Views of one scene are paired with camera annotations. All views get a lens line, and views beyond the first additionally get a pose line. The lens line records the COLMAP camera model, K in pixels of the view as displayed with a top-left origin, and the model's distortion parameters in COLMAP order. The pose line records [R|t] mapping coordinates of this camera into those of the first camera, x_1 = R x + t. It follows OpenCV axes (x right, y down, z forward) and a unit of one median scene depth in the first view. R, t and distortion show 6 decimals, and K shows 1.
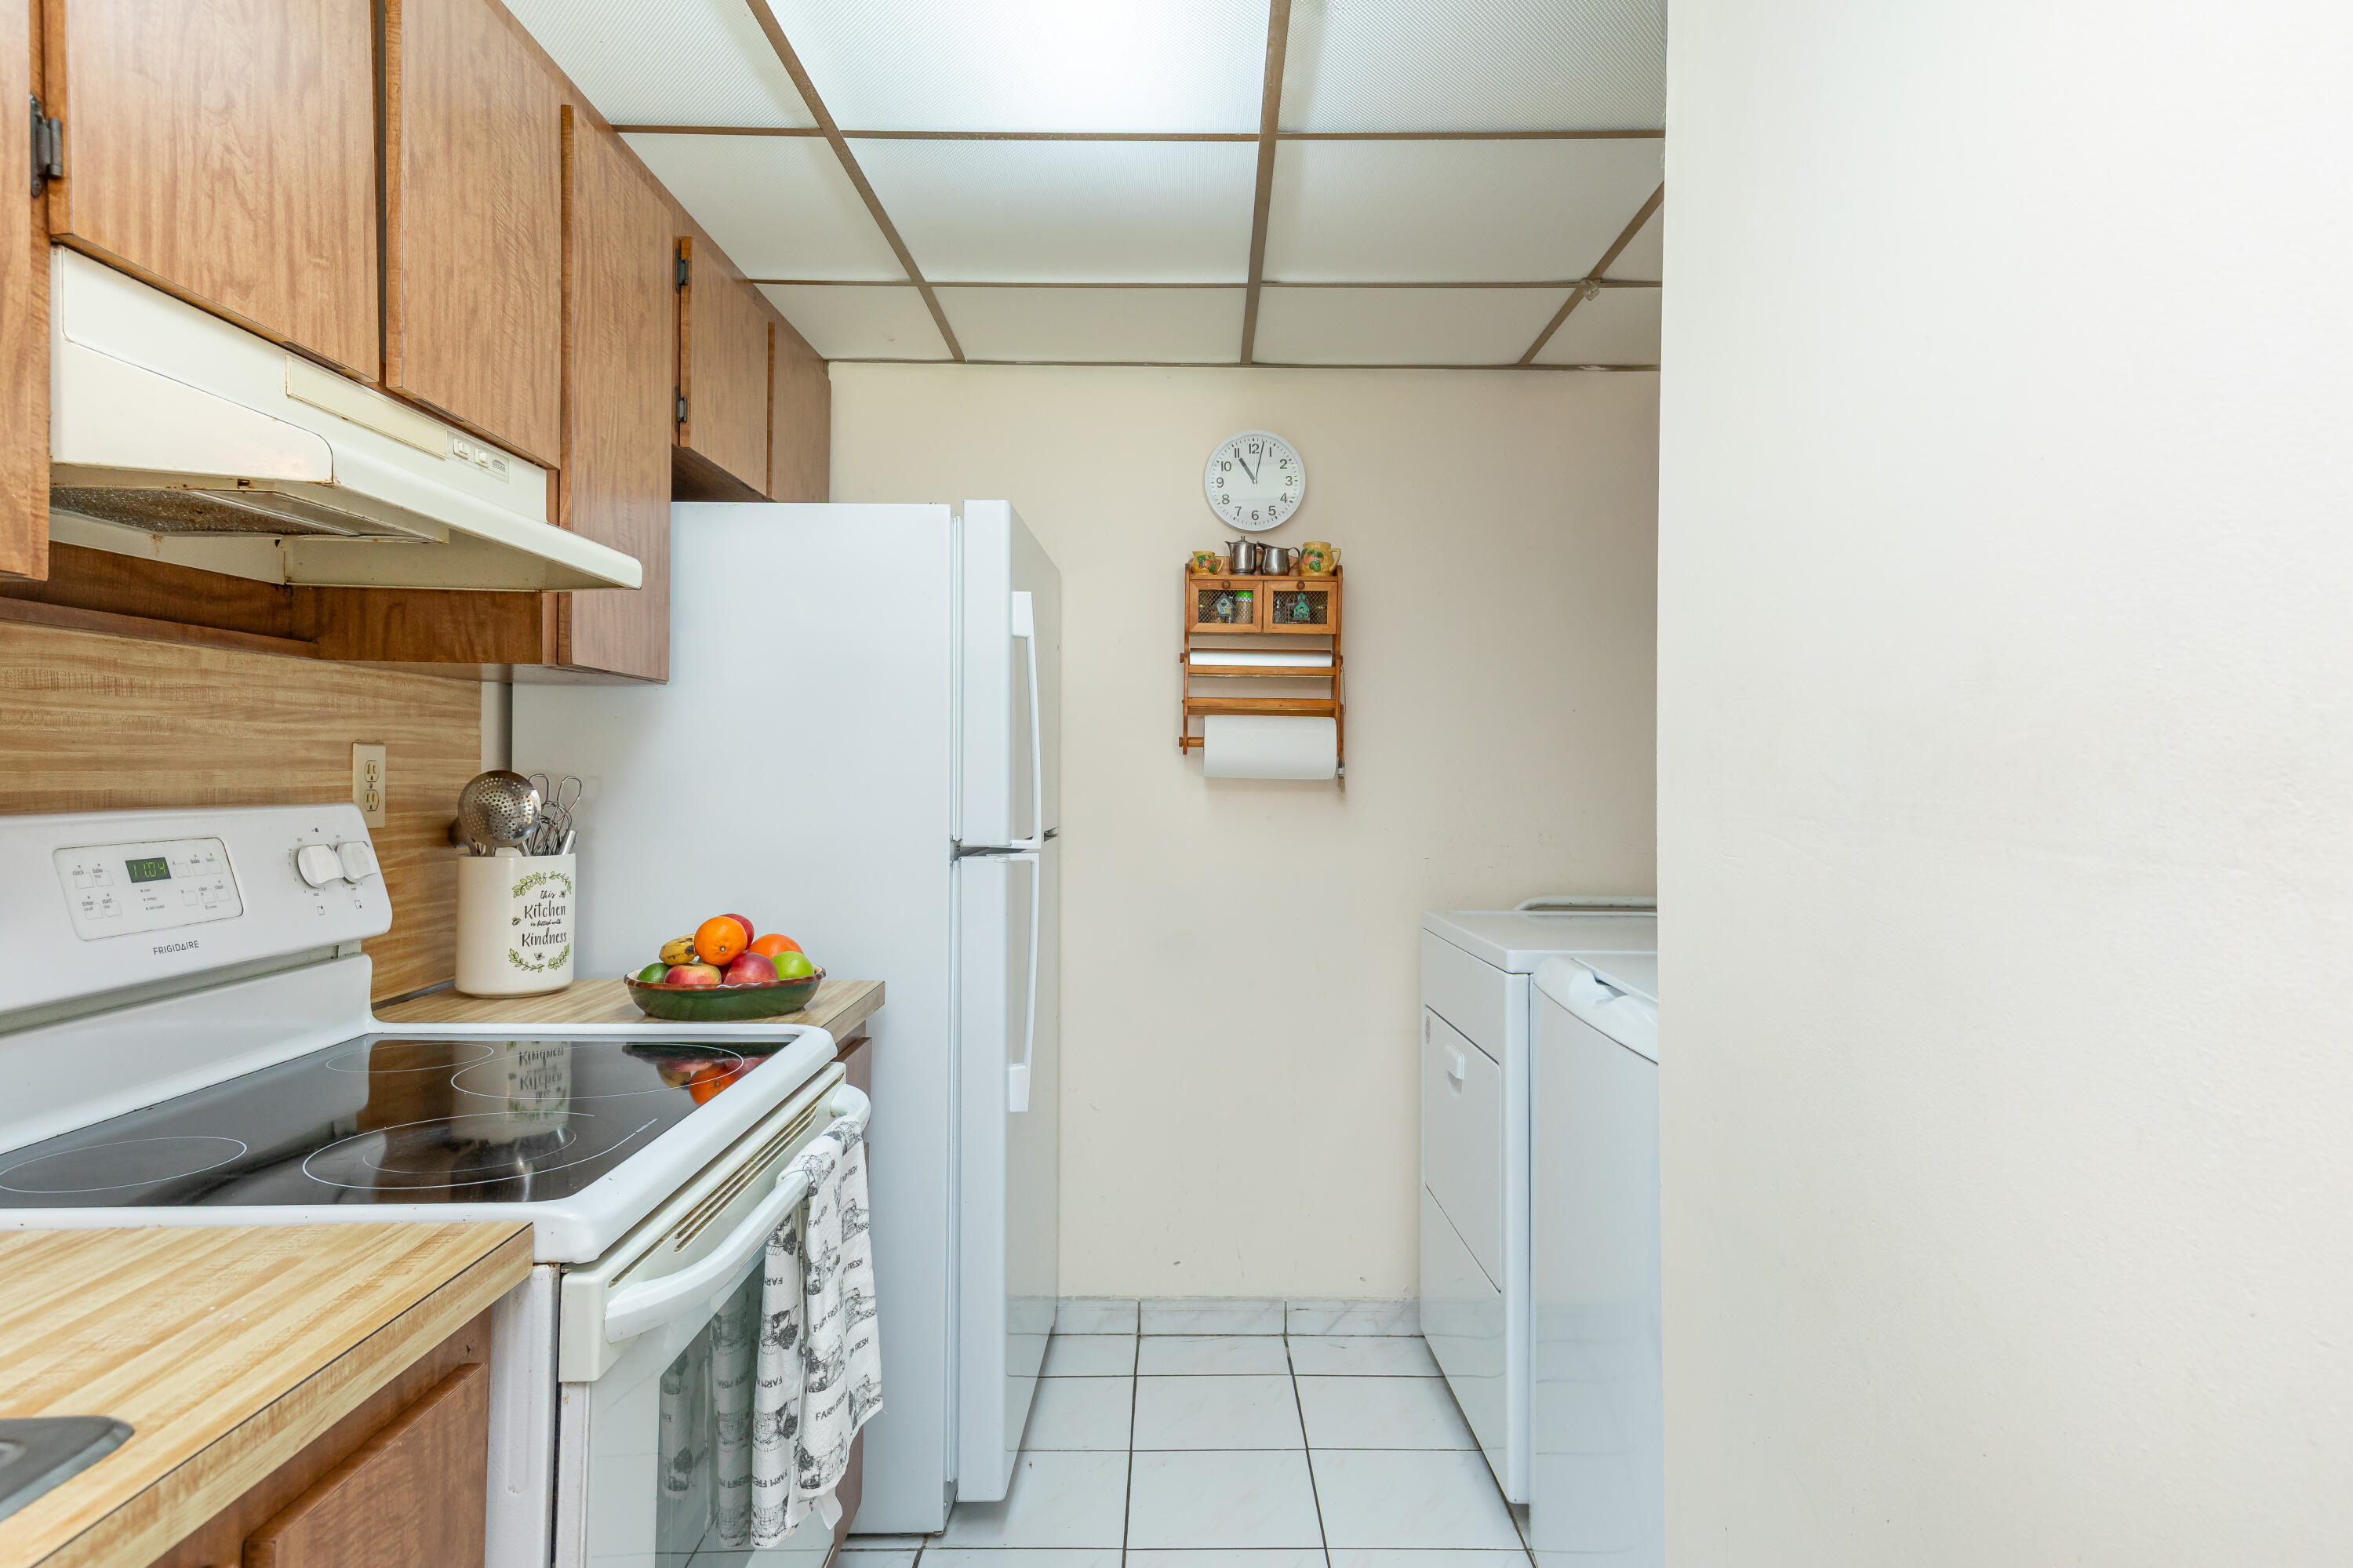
lens RADIAL K [[1428.6, 0, 1199.0], [0, 1428.6, 763.3], [0, 0, 1]] dist [0.062433, -0.019479]
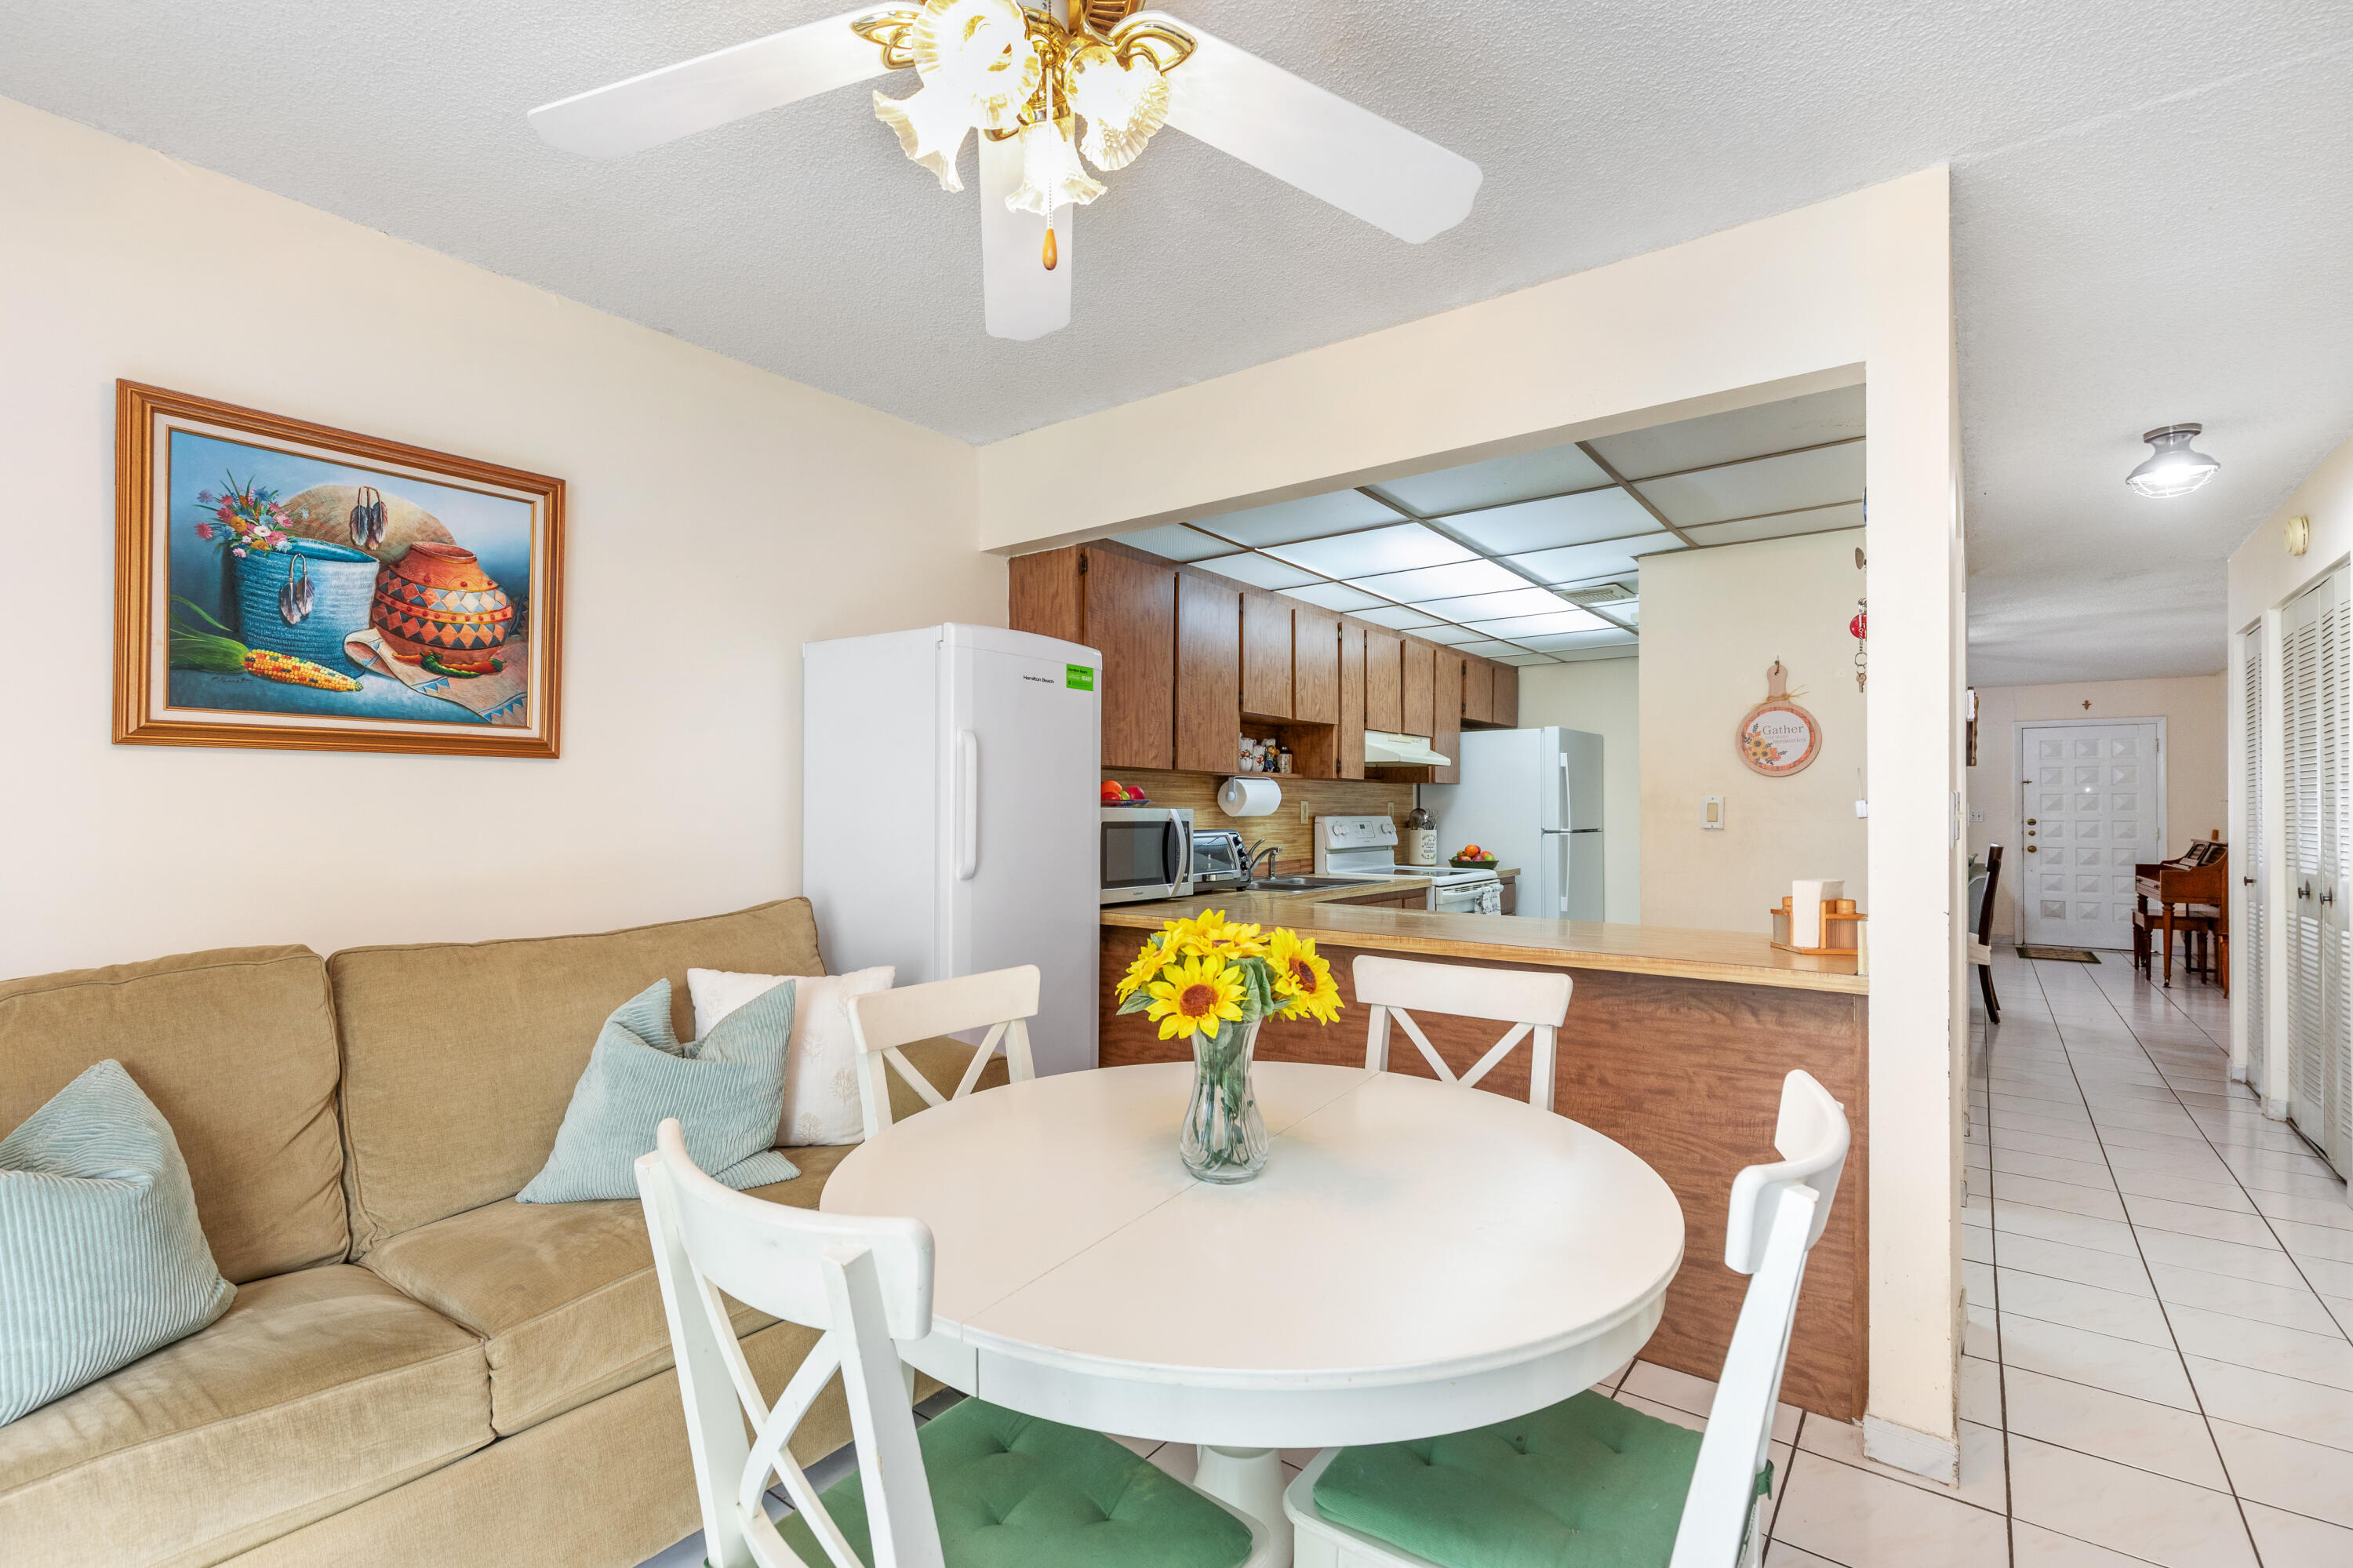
lens RADIAL K [[1054.1, 0, 1139.2], [0, 1054.1, 800.2], [0, 0, 1]] dist [0.001716, -0.000109]
pose [[0.778027, -0.011923, -0.628118, 0.797681], [0.006482, 0.999919, -0.010951, 0.009907], [0.628198, 0.004449, 0.778041, -1.873383]]
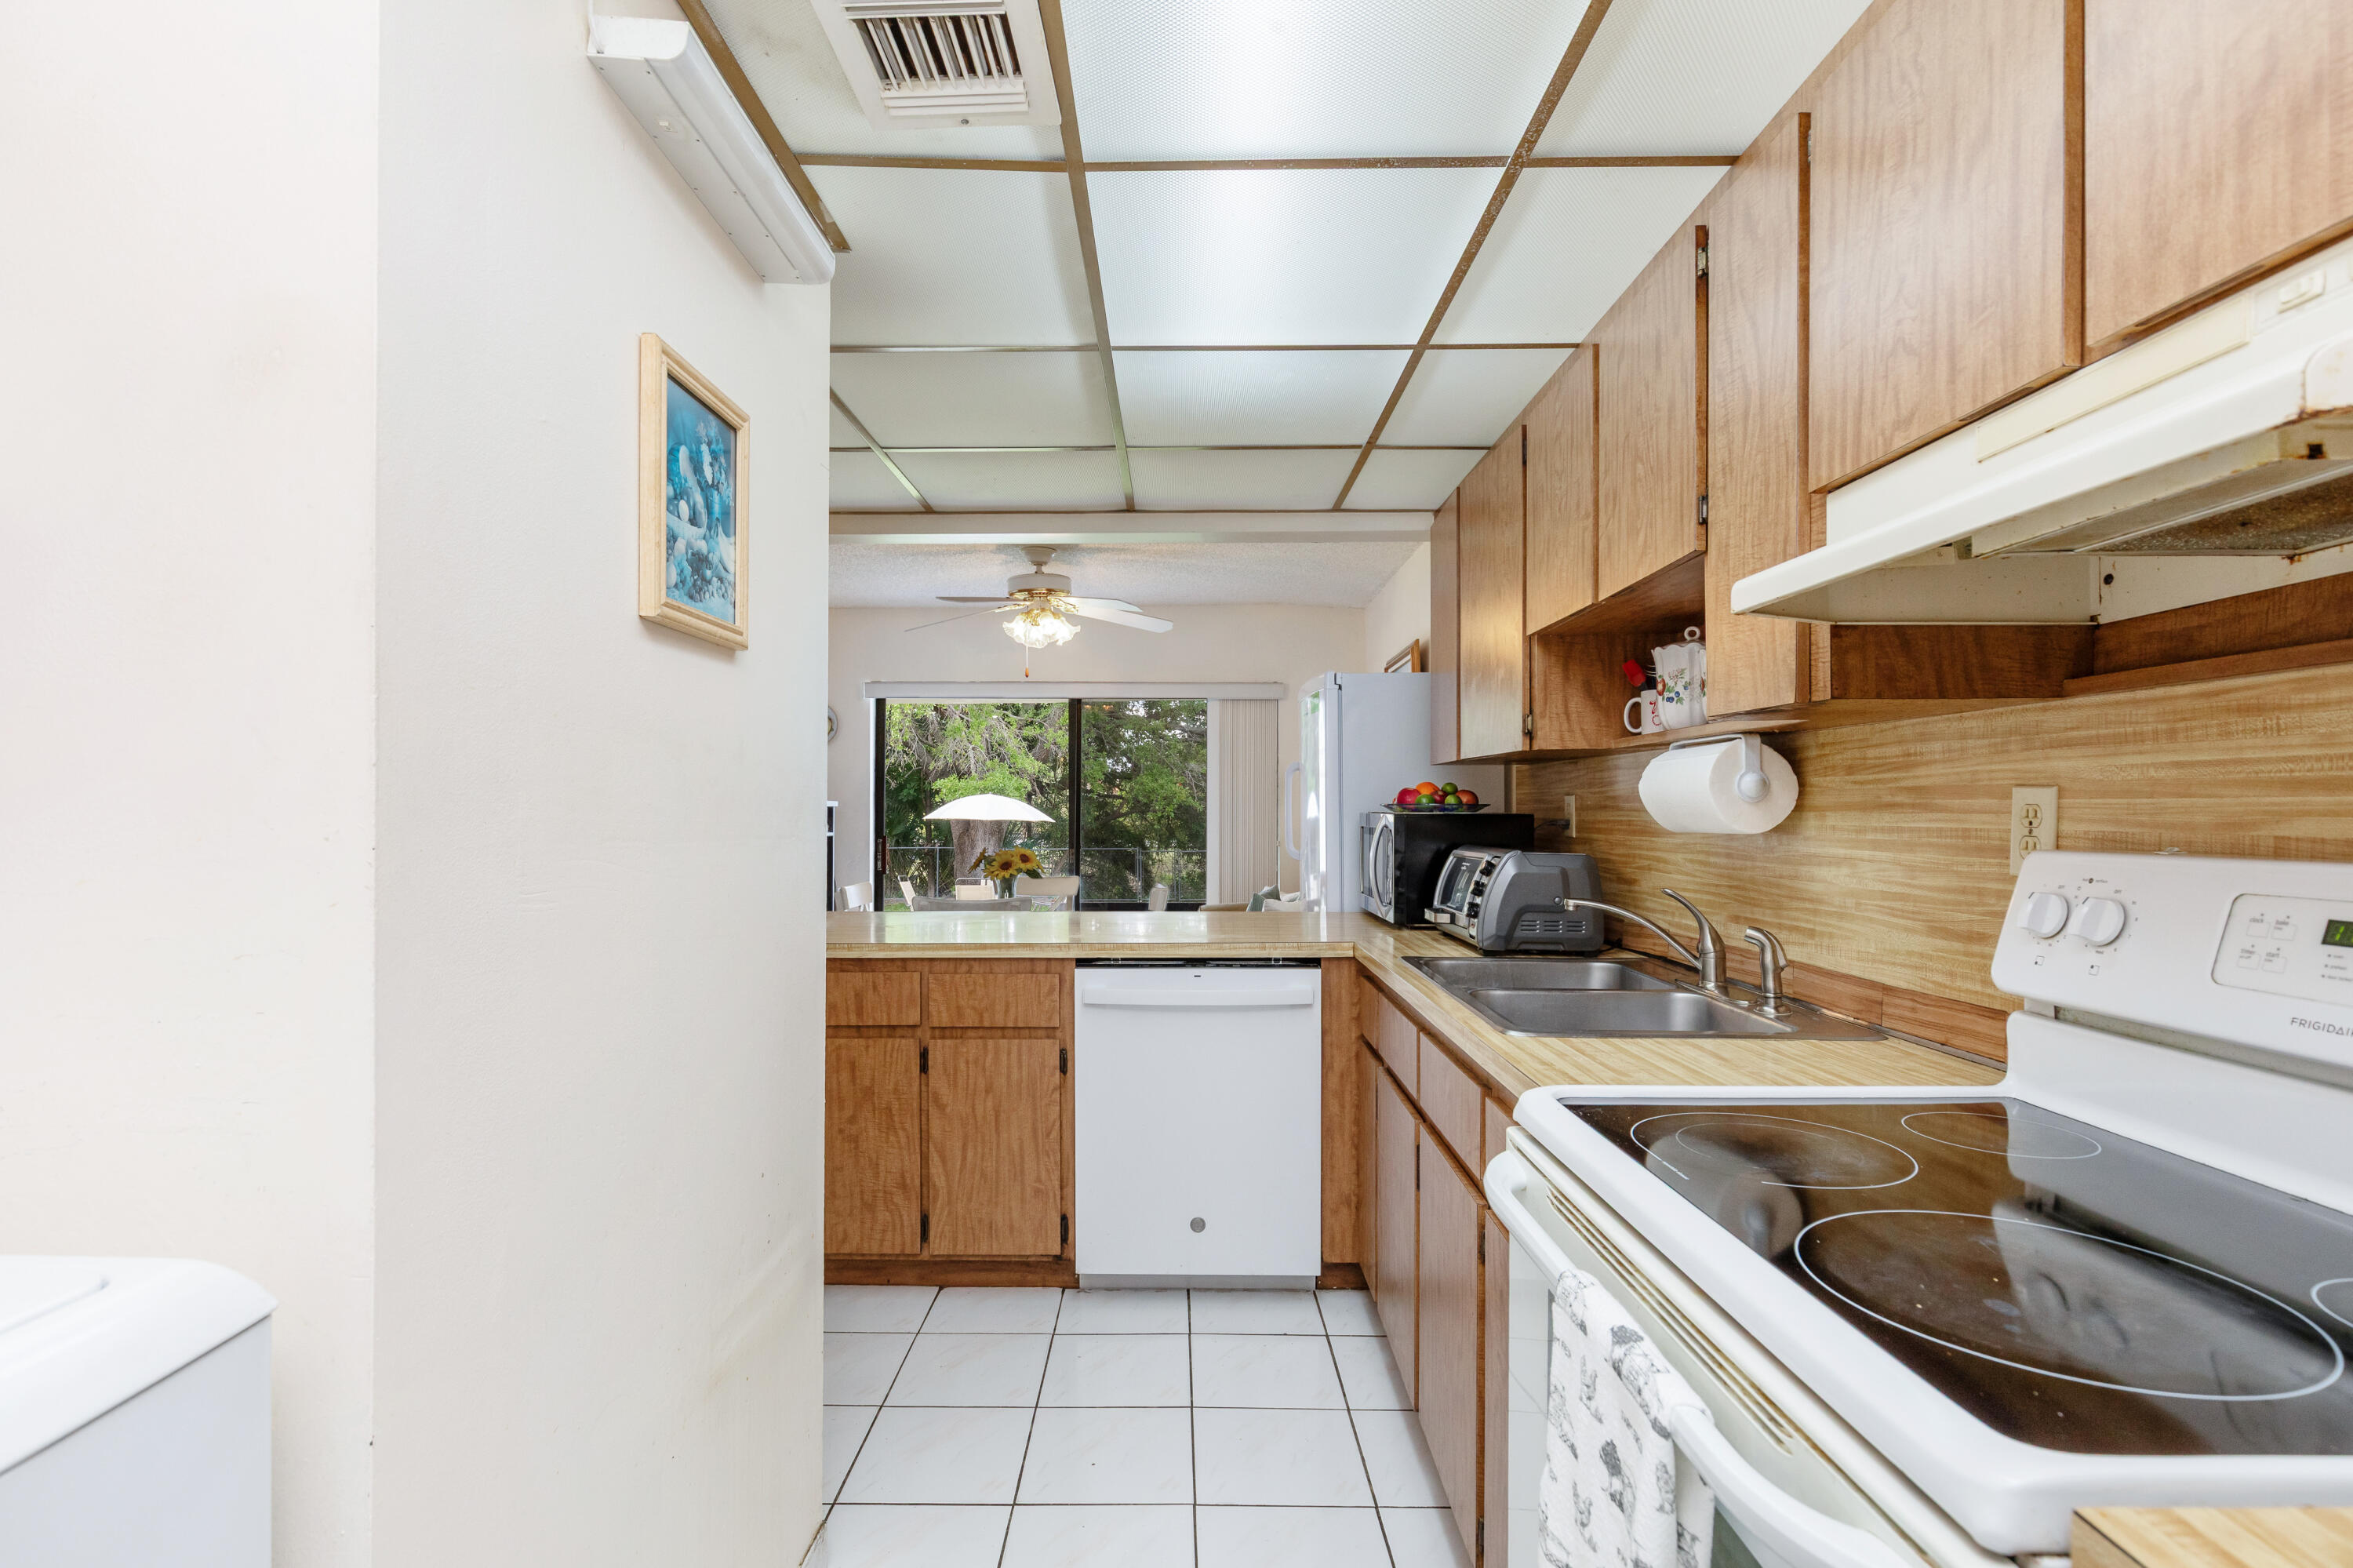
lens RADIAL K [[1109.0, 0, 1171.4], [0, 1109.0, 806.9], [0, 0, 1]] dist [-0.000240, -0.000216]
pose [[-0.999779, -0.009482, 0.018772, -0.035696], [-0.009598, 0.999935, -0.006093, 0.007035], [-0.018713, -0.006271, -0.999805, 1.237548]]
